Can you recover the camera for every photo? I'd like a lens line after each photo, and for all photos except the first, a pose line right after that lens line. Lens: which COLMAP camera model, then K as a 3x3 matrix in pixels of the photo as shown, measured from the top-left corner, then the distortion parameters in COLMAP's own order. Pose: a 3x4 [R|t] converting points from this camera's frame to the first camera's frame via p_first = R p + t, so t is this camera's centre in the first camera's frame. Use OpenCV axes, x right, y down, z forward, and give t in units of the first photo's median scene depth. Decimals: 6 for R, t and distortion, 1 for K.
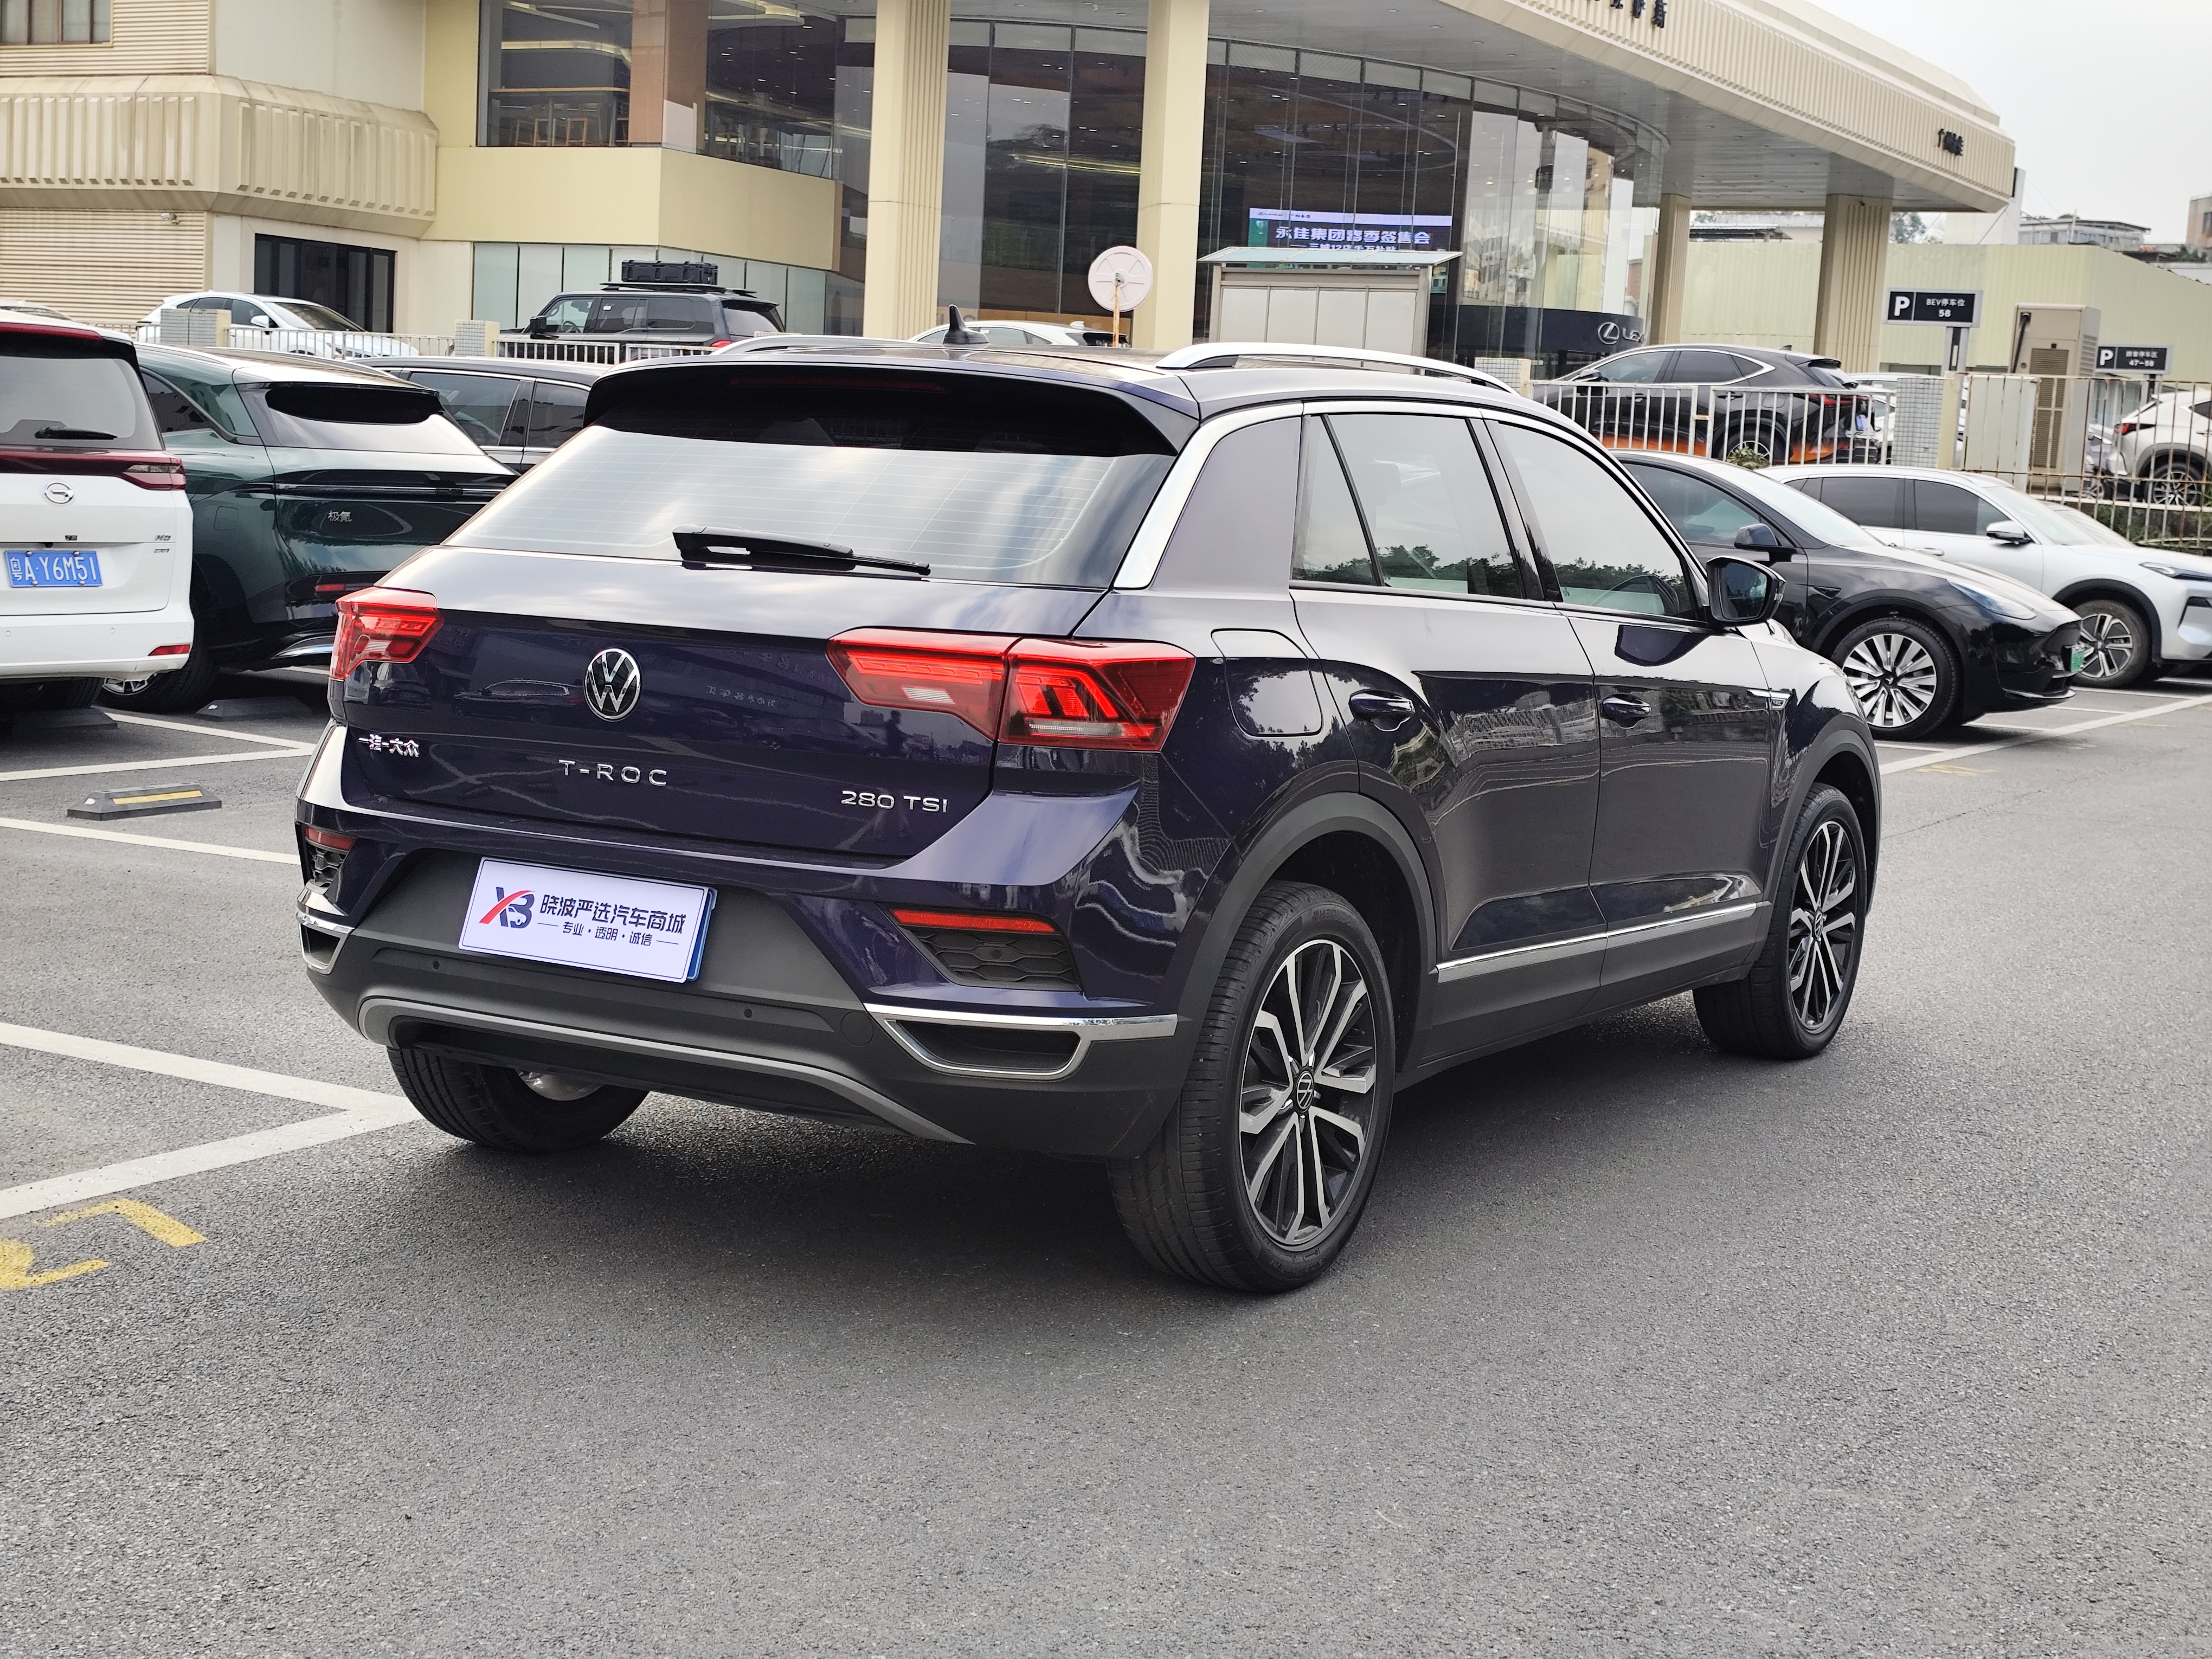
lens RADIAL K [[3014.1, 0, 1156.0], [0, 3014.1, 834.9], [0, 0, 1]] dist [0.042040, -0.069390]
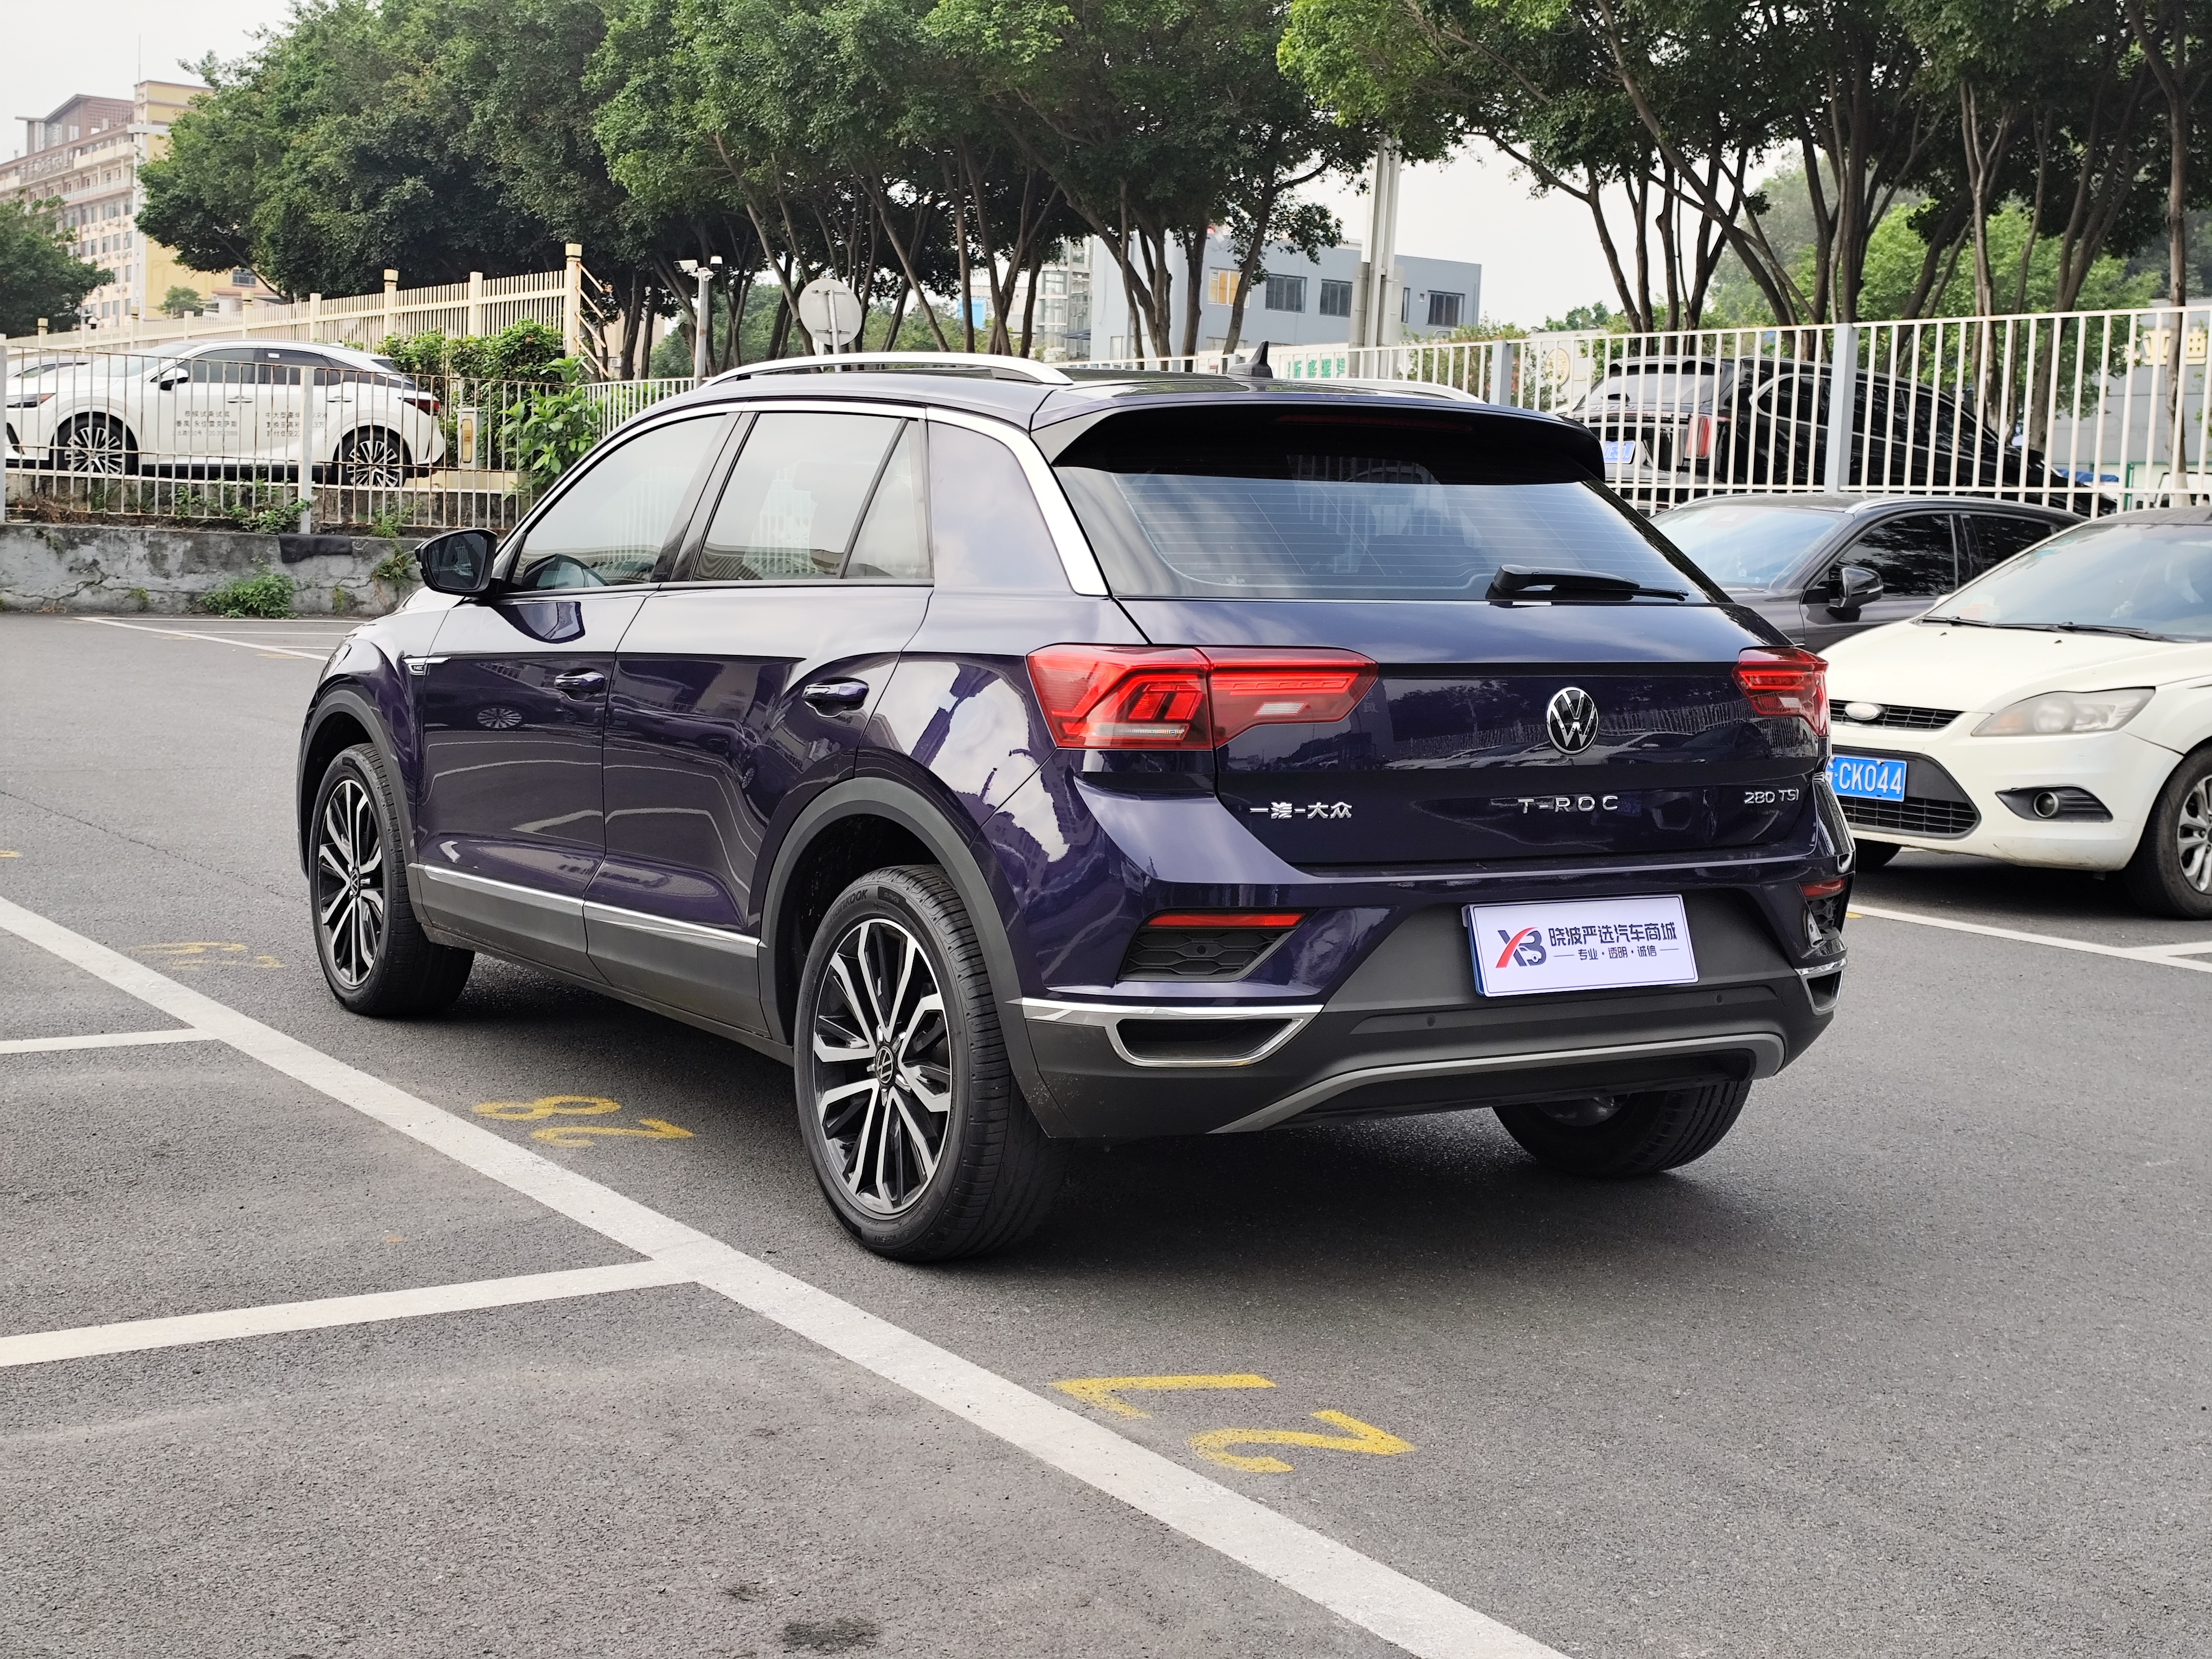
lens RADIAL K [[2960.7, 0, 1121.3], [0, 2960.7, 816.7], [0, 0, 1]] dist [0.124965, -0.315451]
pose [[0.468601, -0.116753, 0.875661, -1.050035], [0.092241, 0.992277, 0.082939, -0.105510], [-0.878581, 0.041906, 0.475751, 0.579617]]
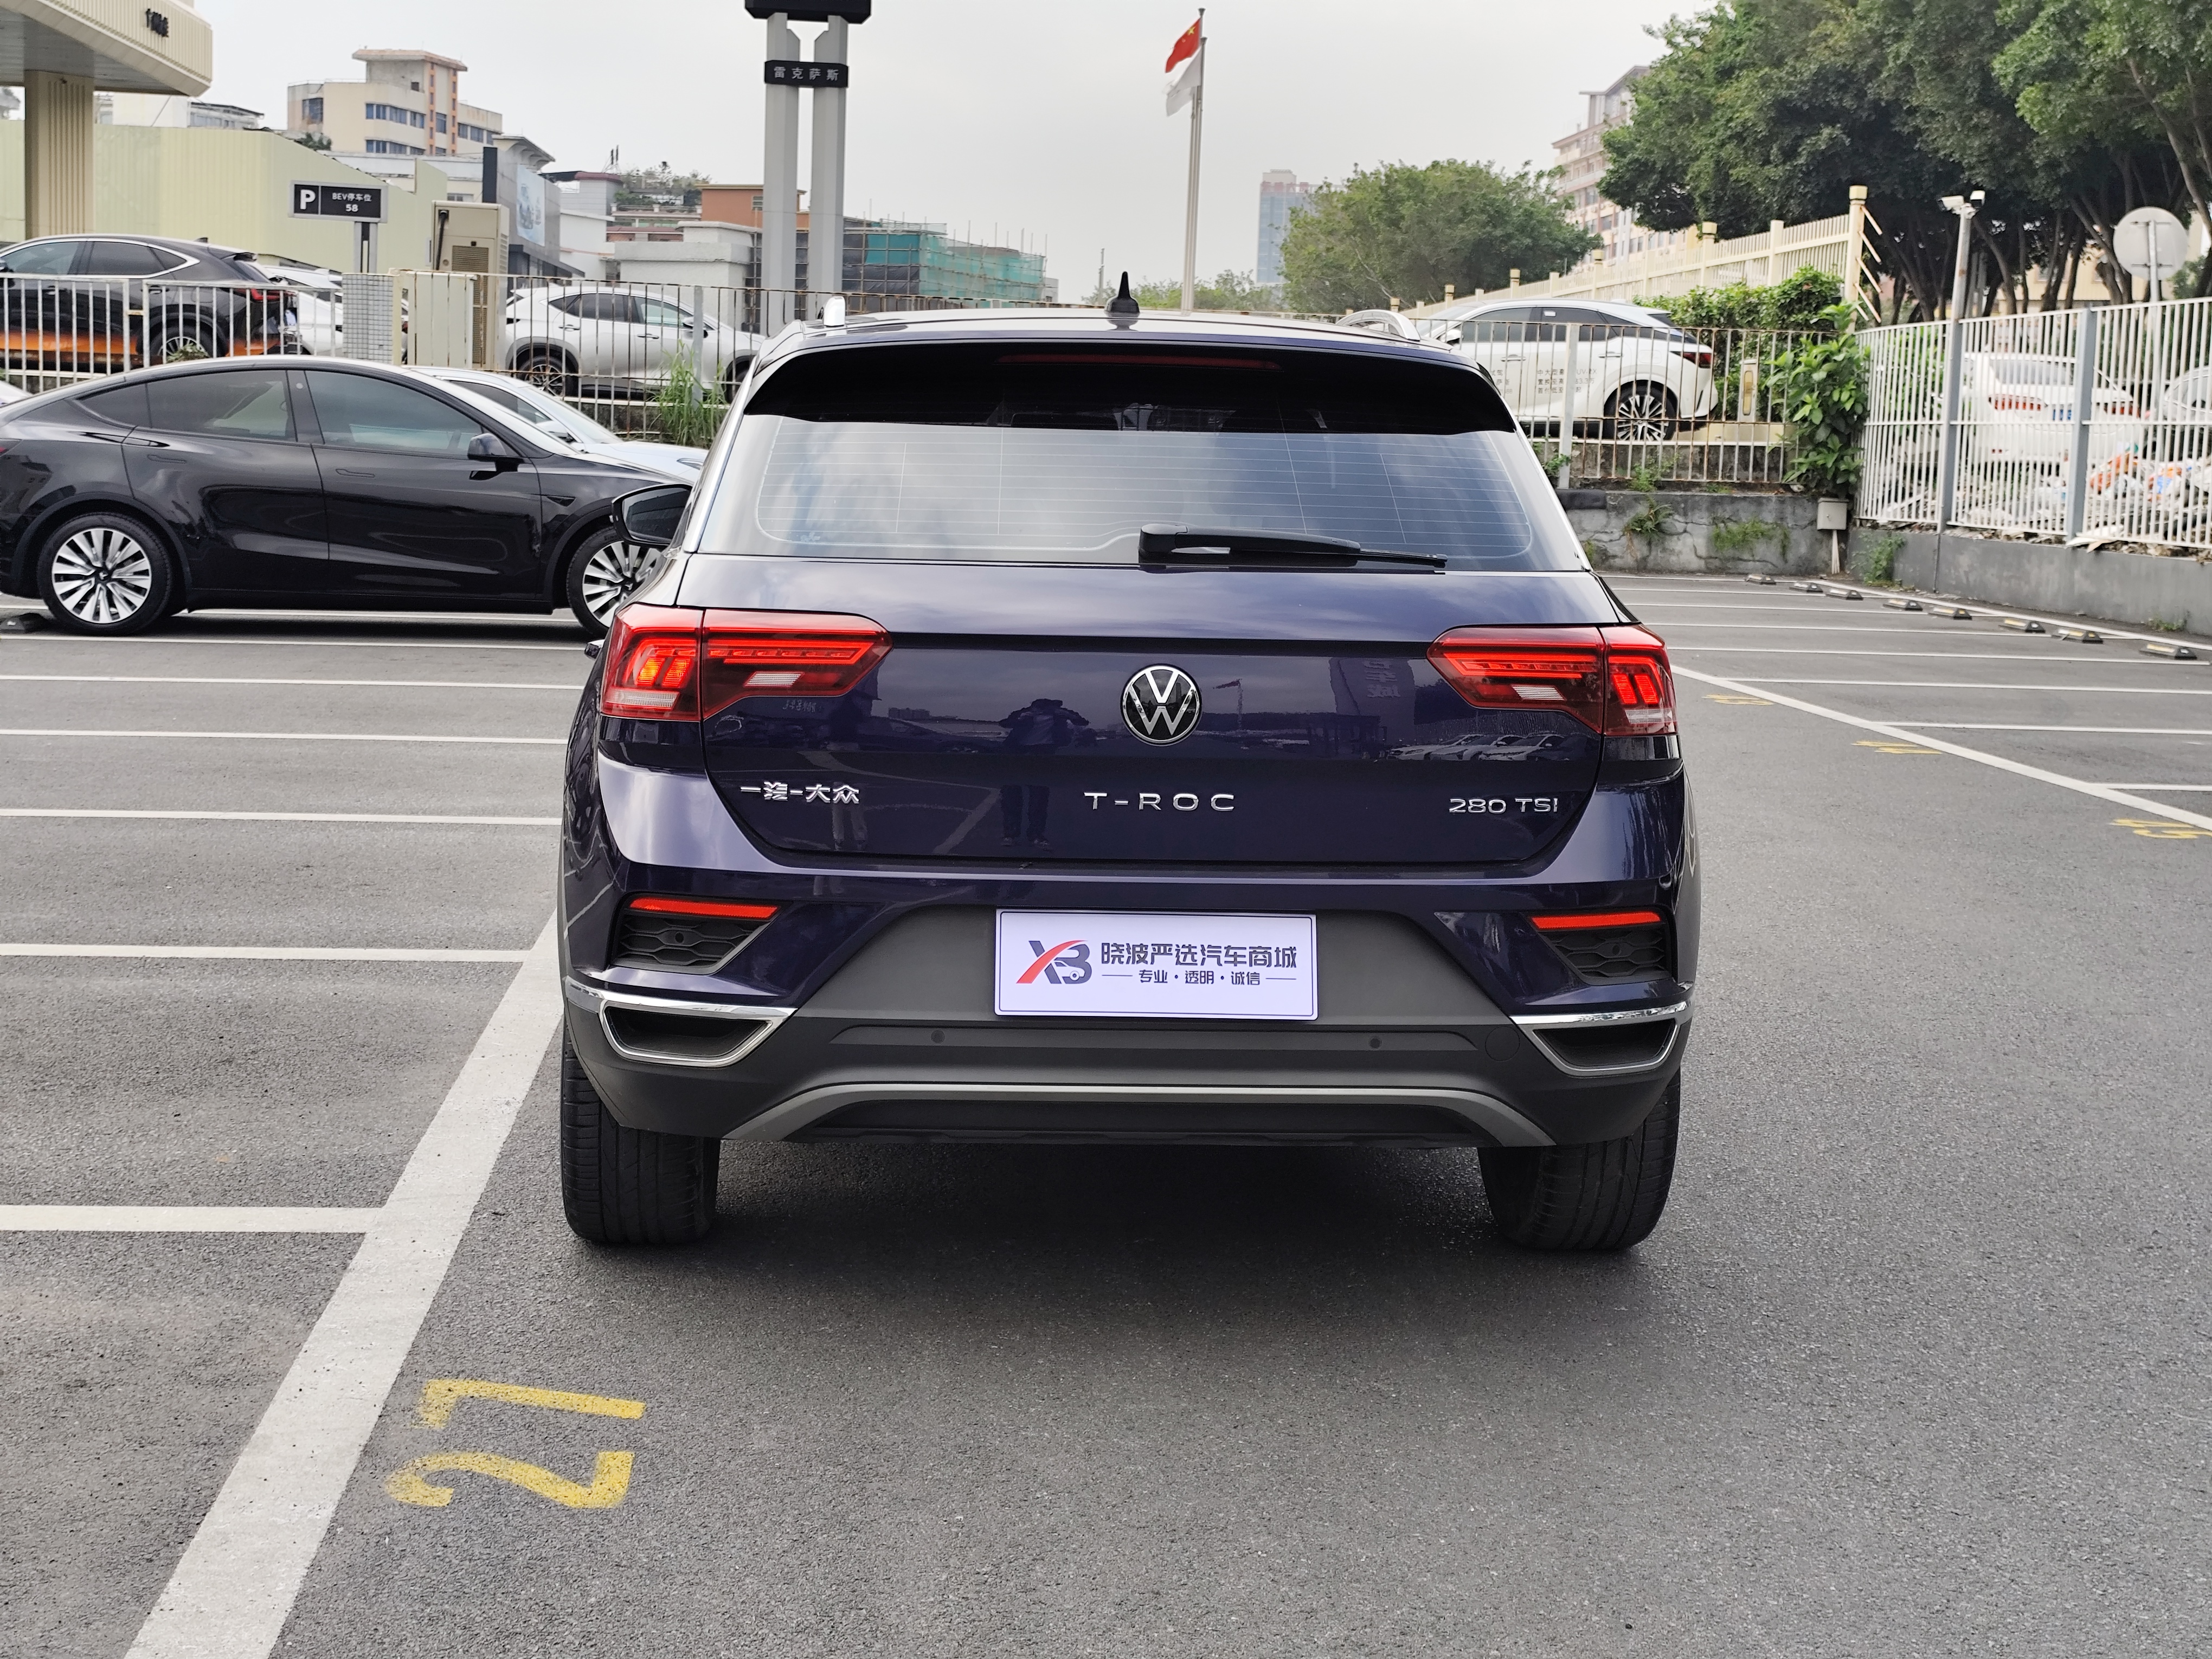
lens RADIAL K [[2960.7, 0, 1121.3], [0, 2960.7, 816.7], [0, 0, 1]] dist [0.124965, -0.315451]
pose [[0.830122, -0.093710, 0.549651, -0.614630], [0.074959, 0.995583, 0.056529, -0.060831], [-0.552520, -0.005725, 0.833480, 0.235145]]
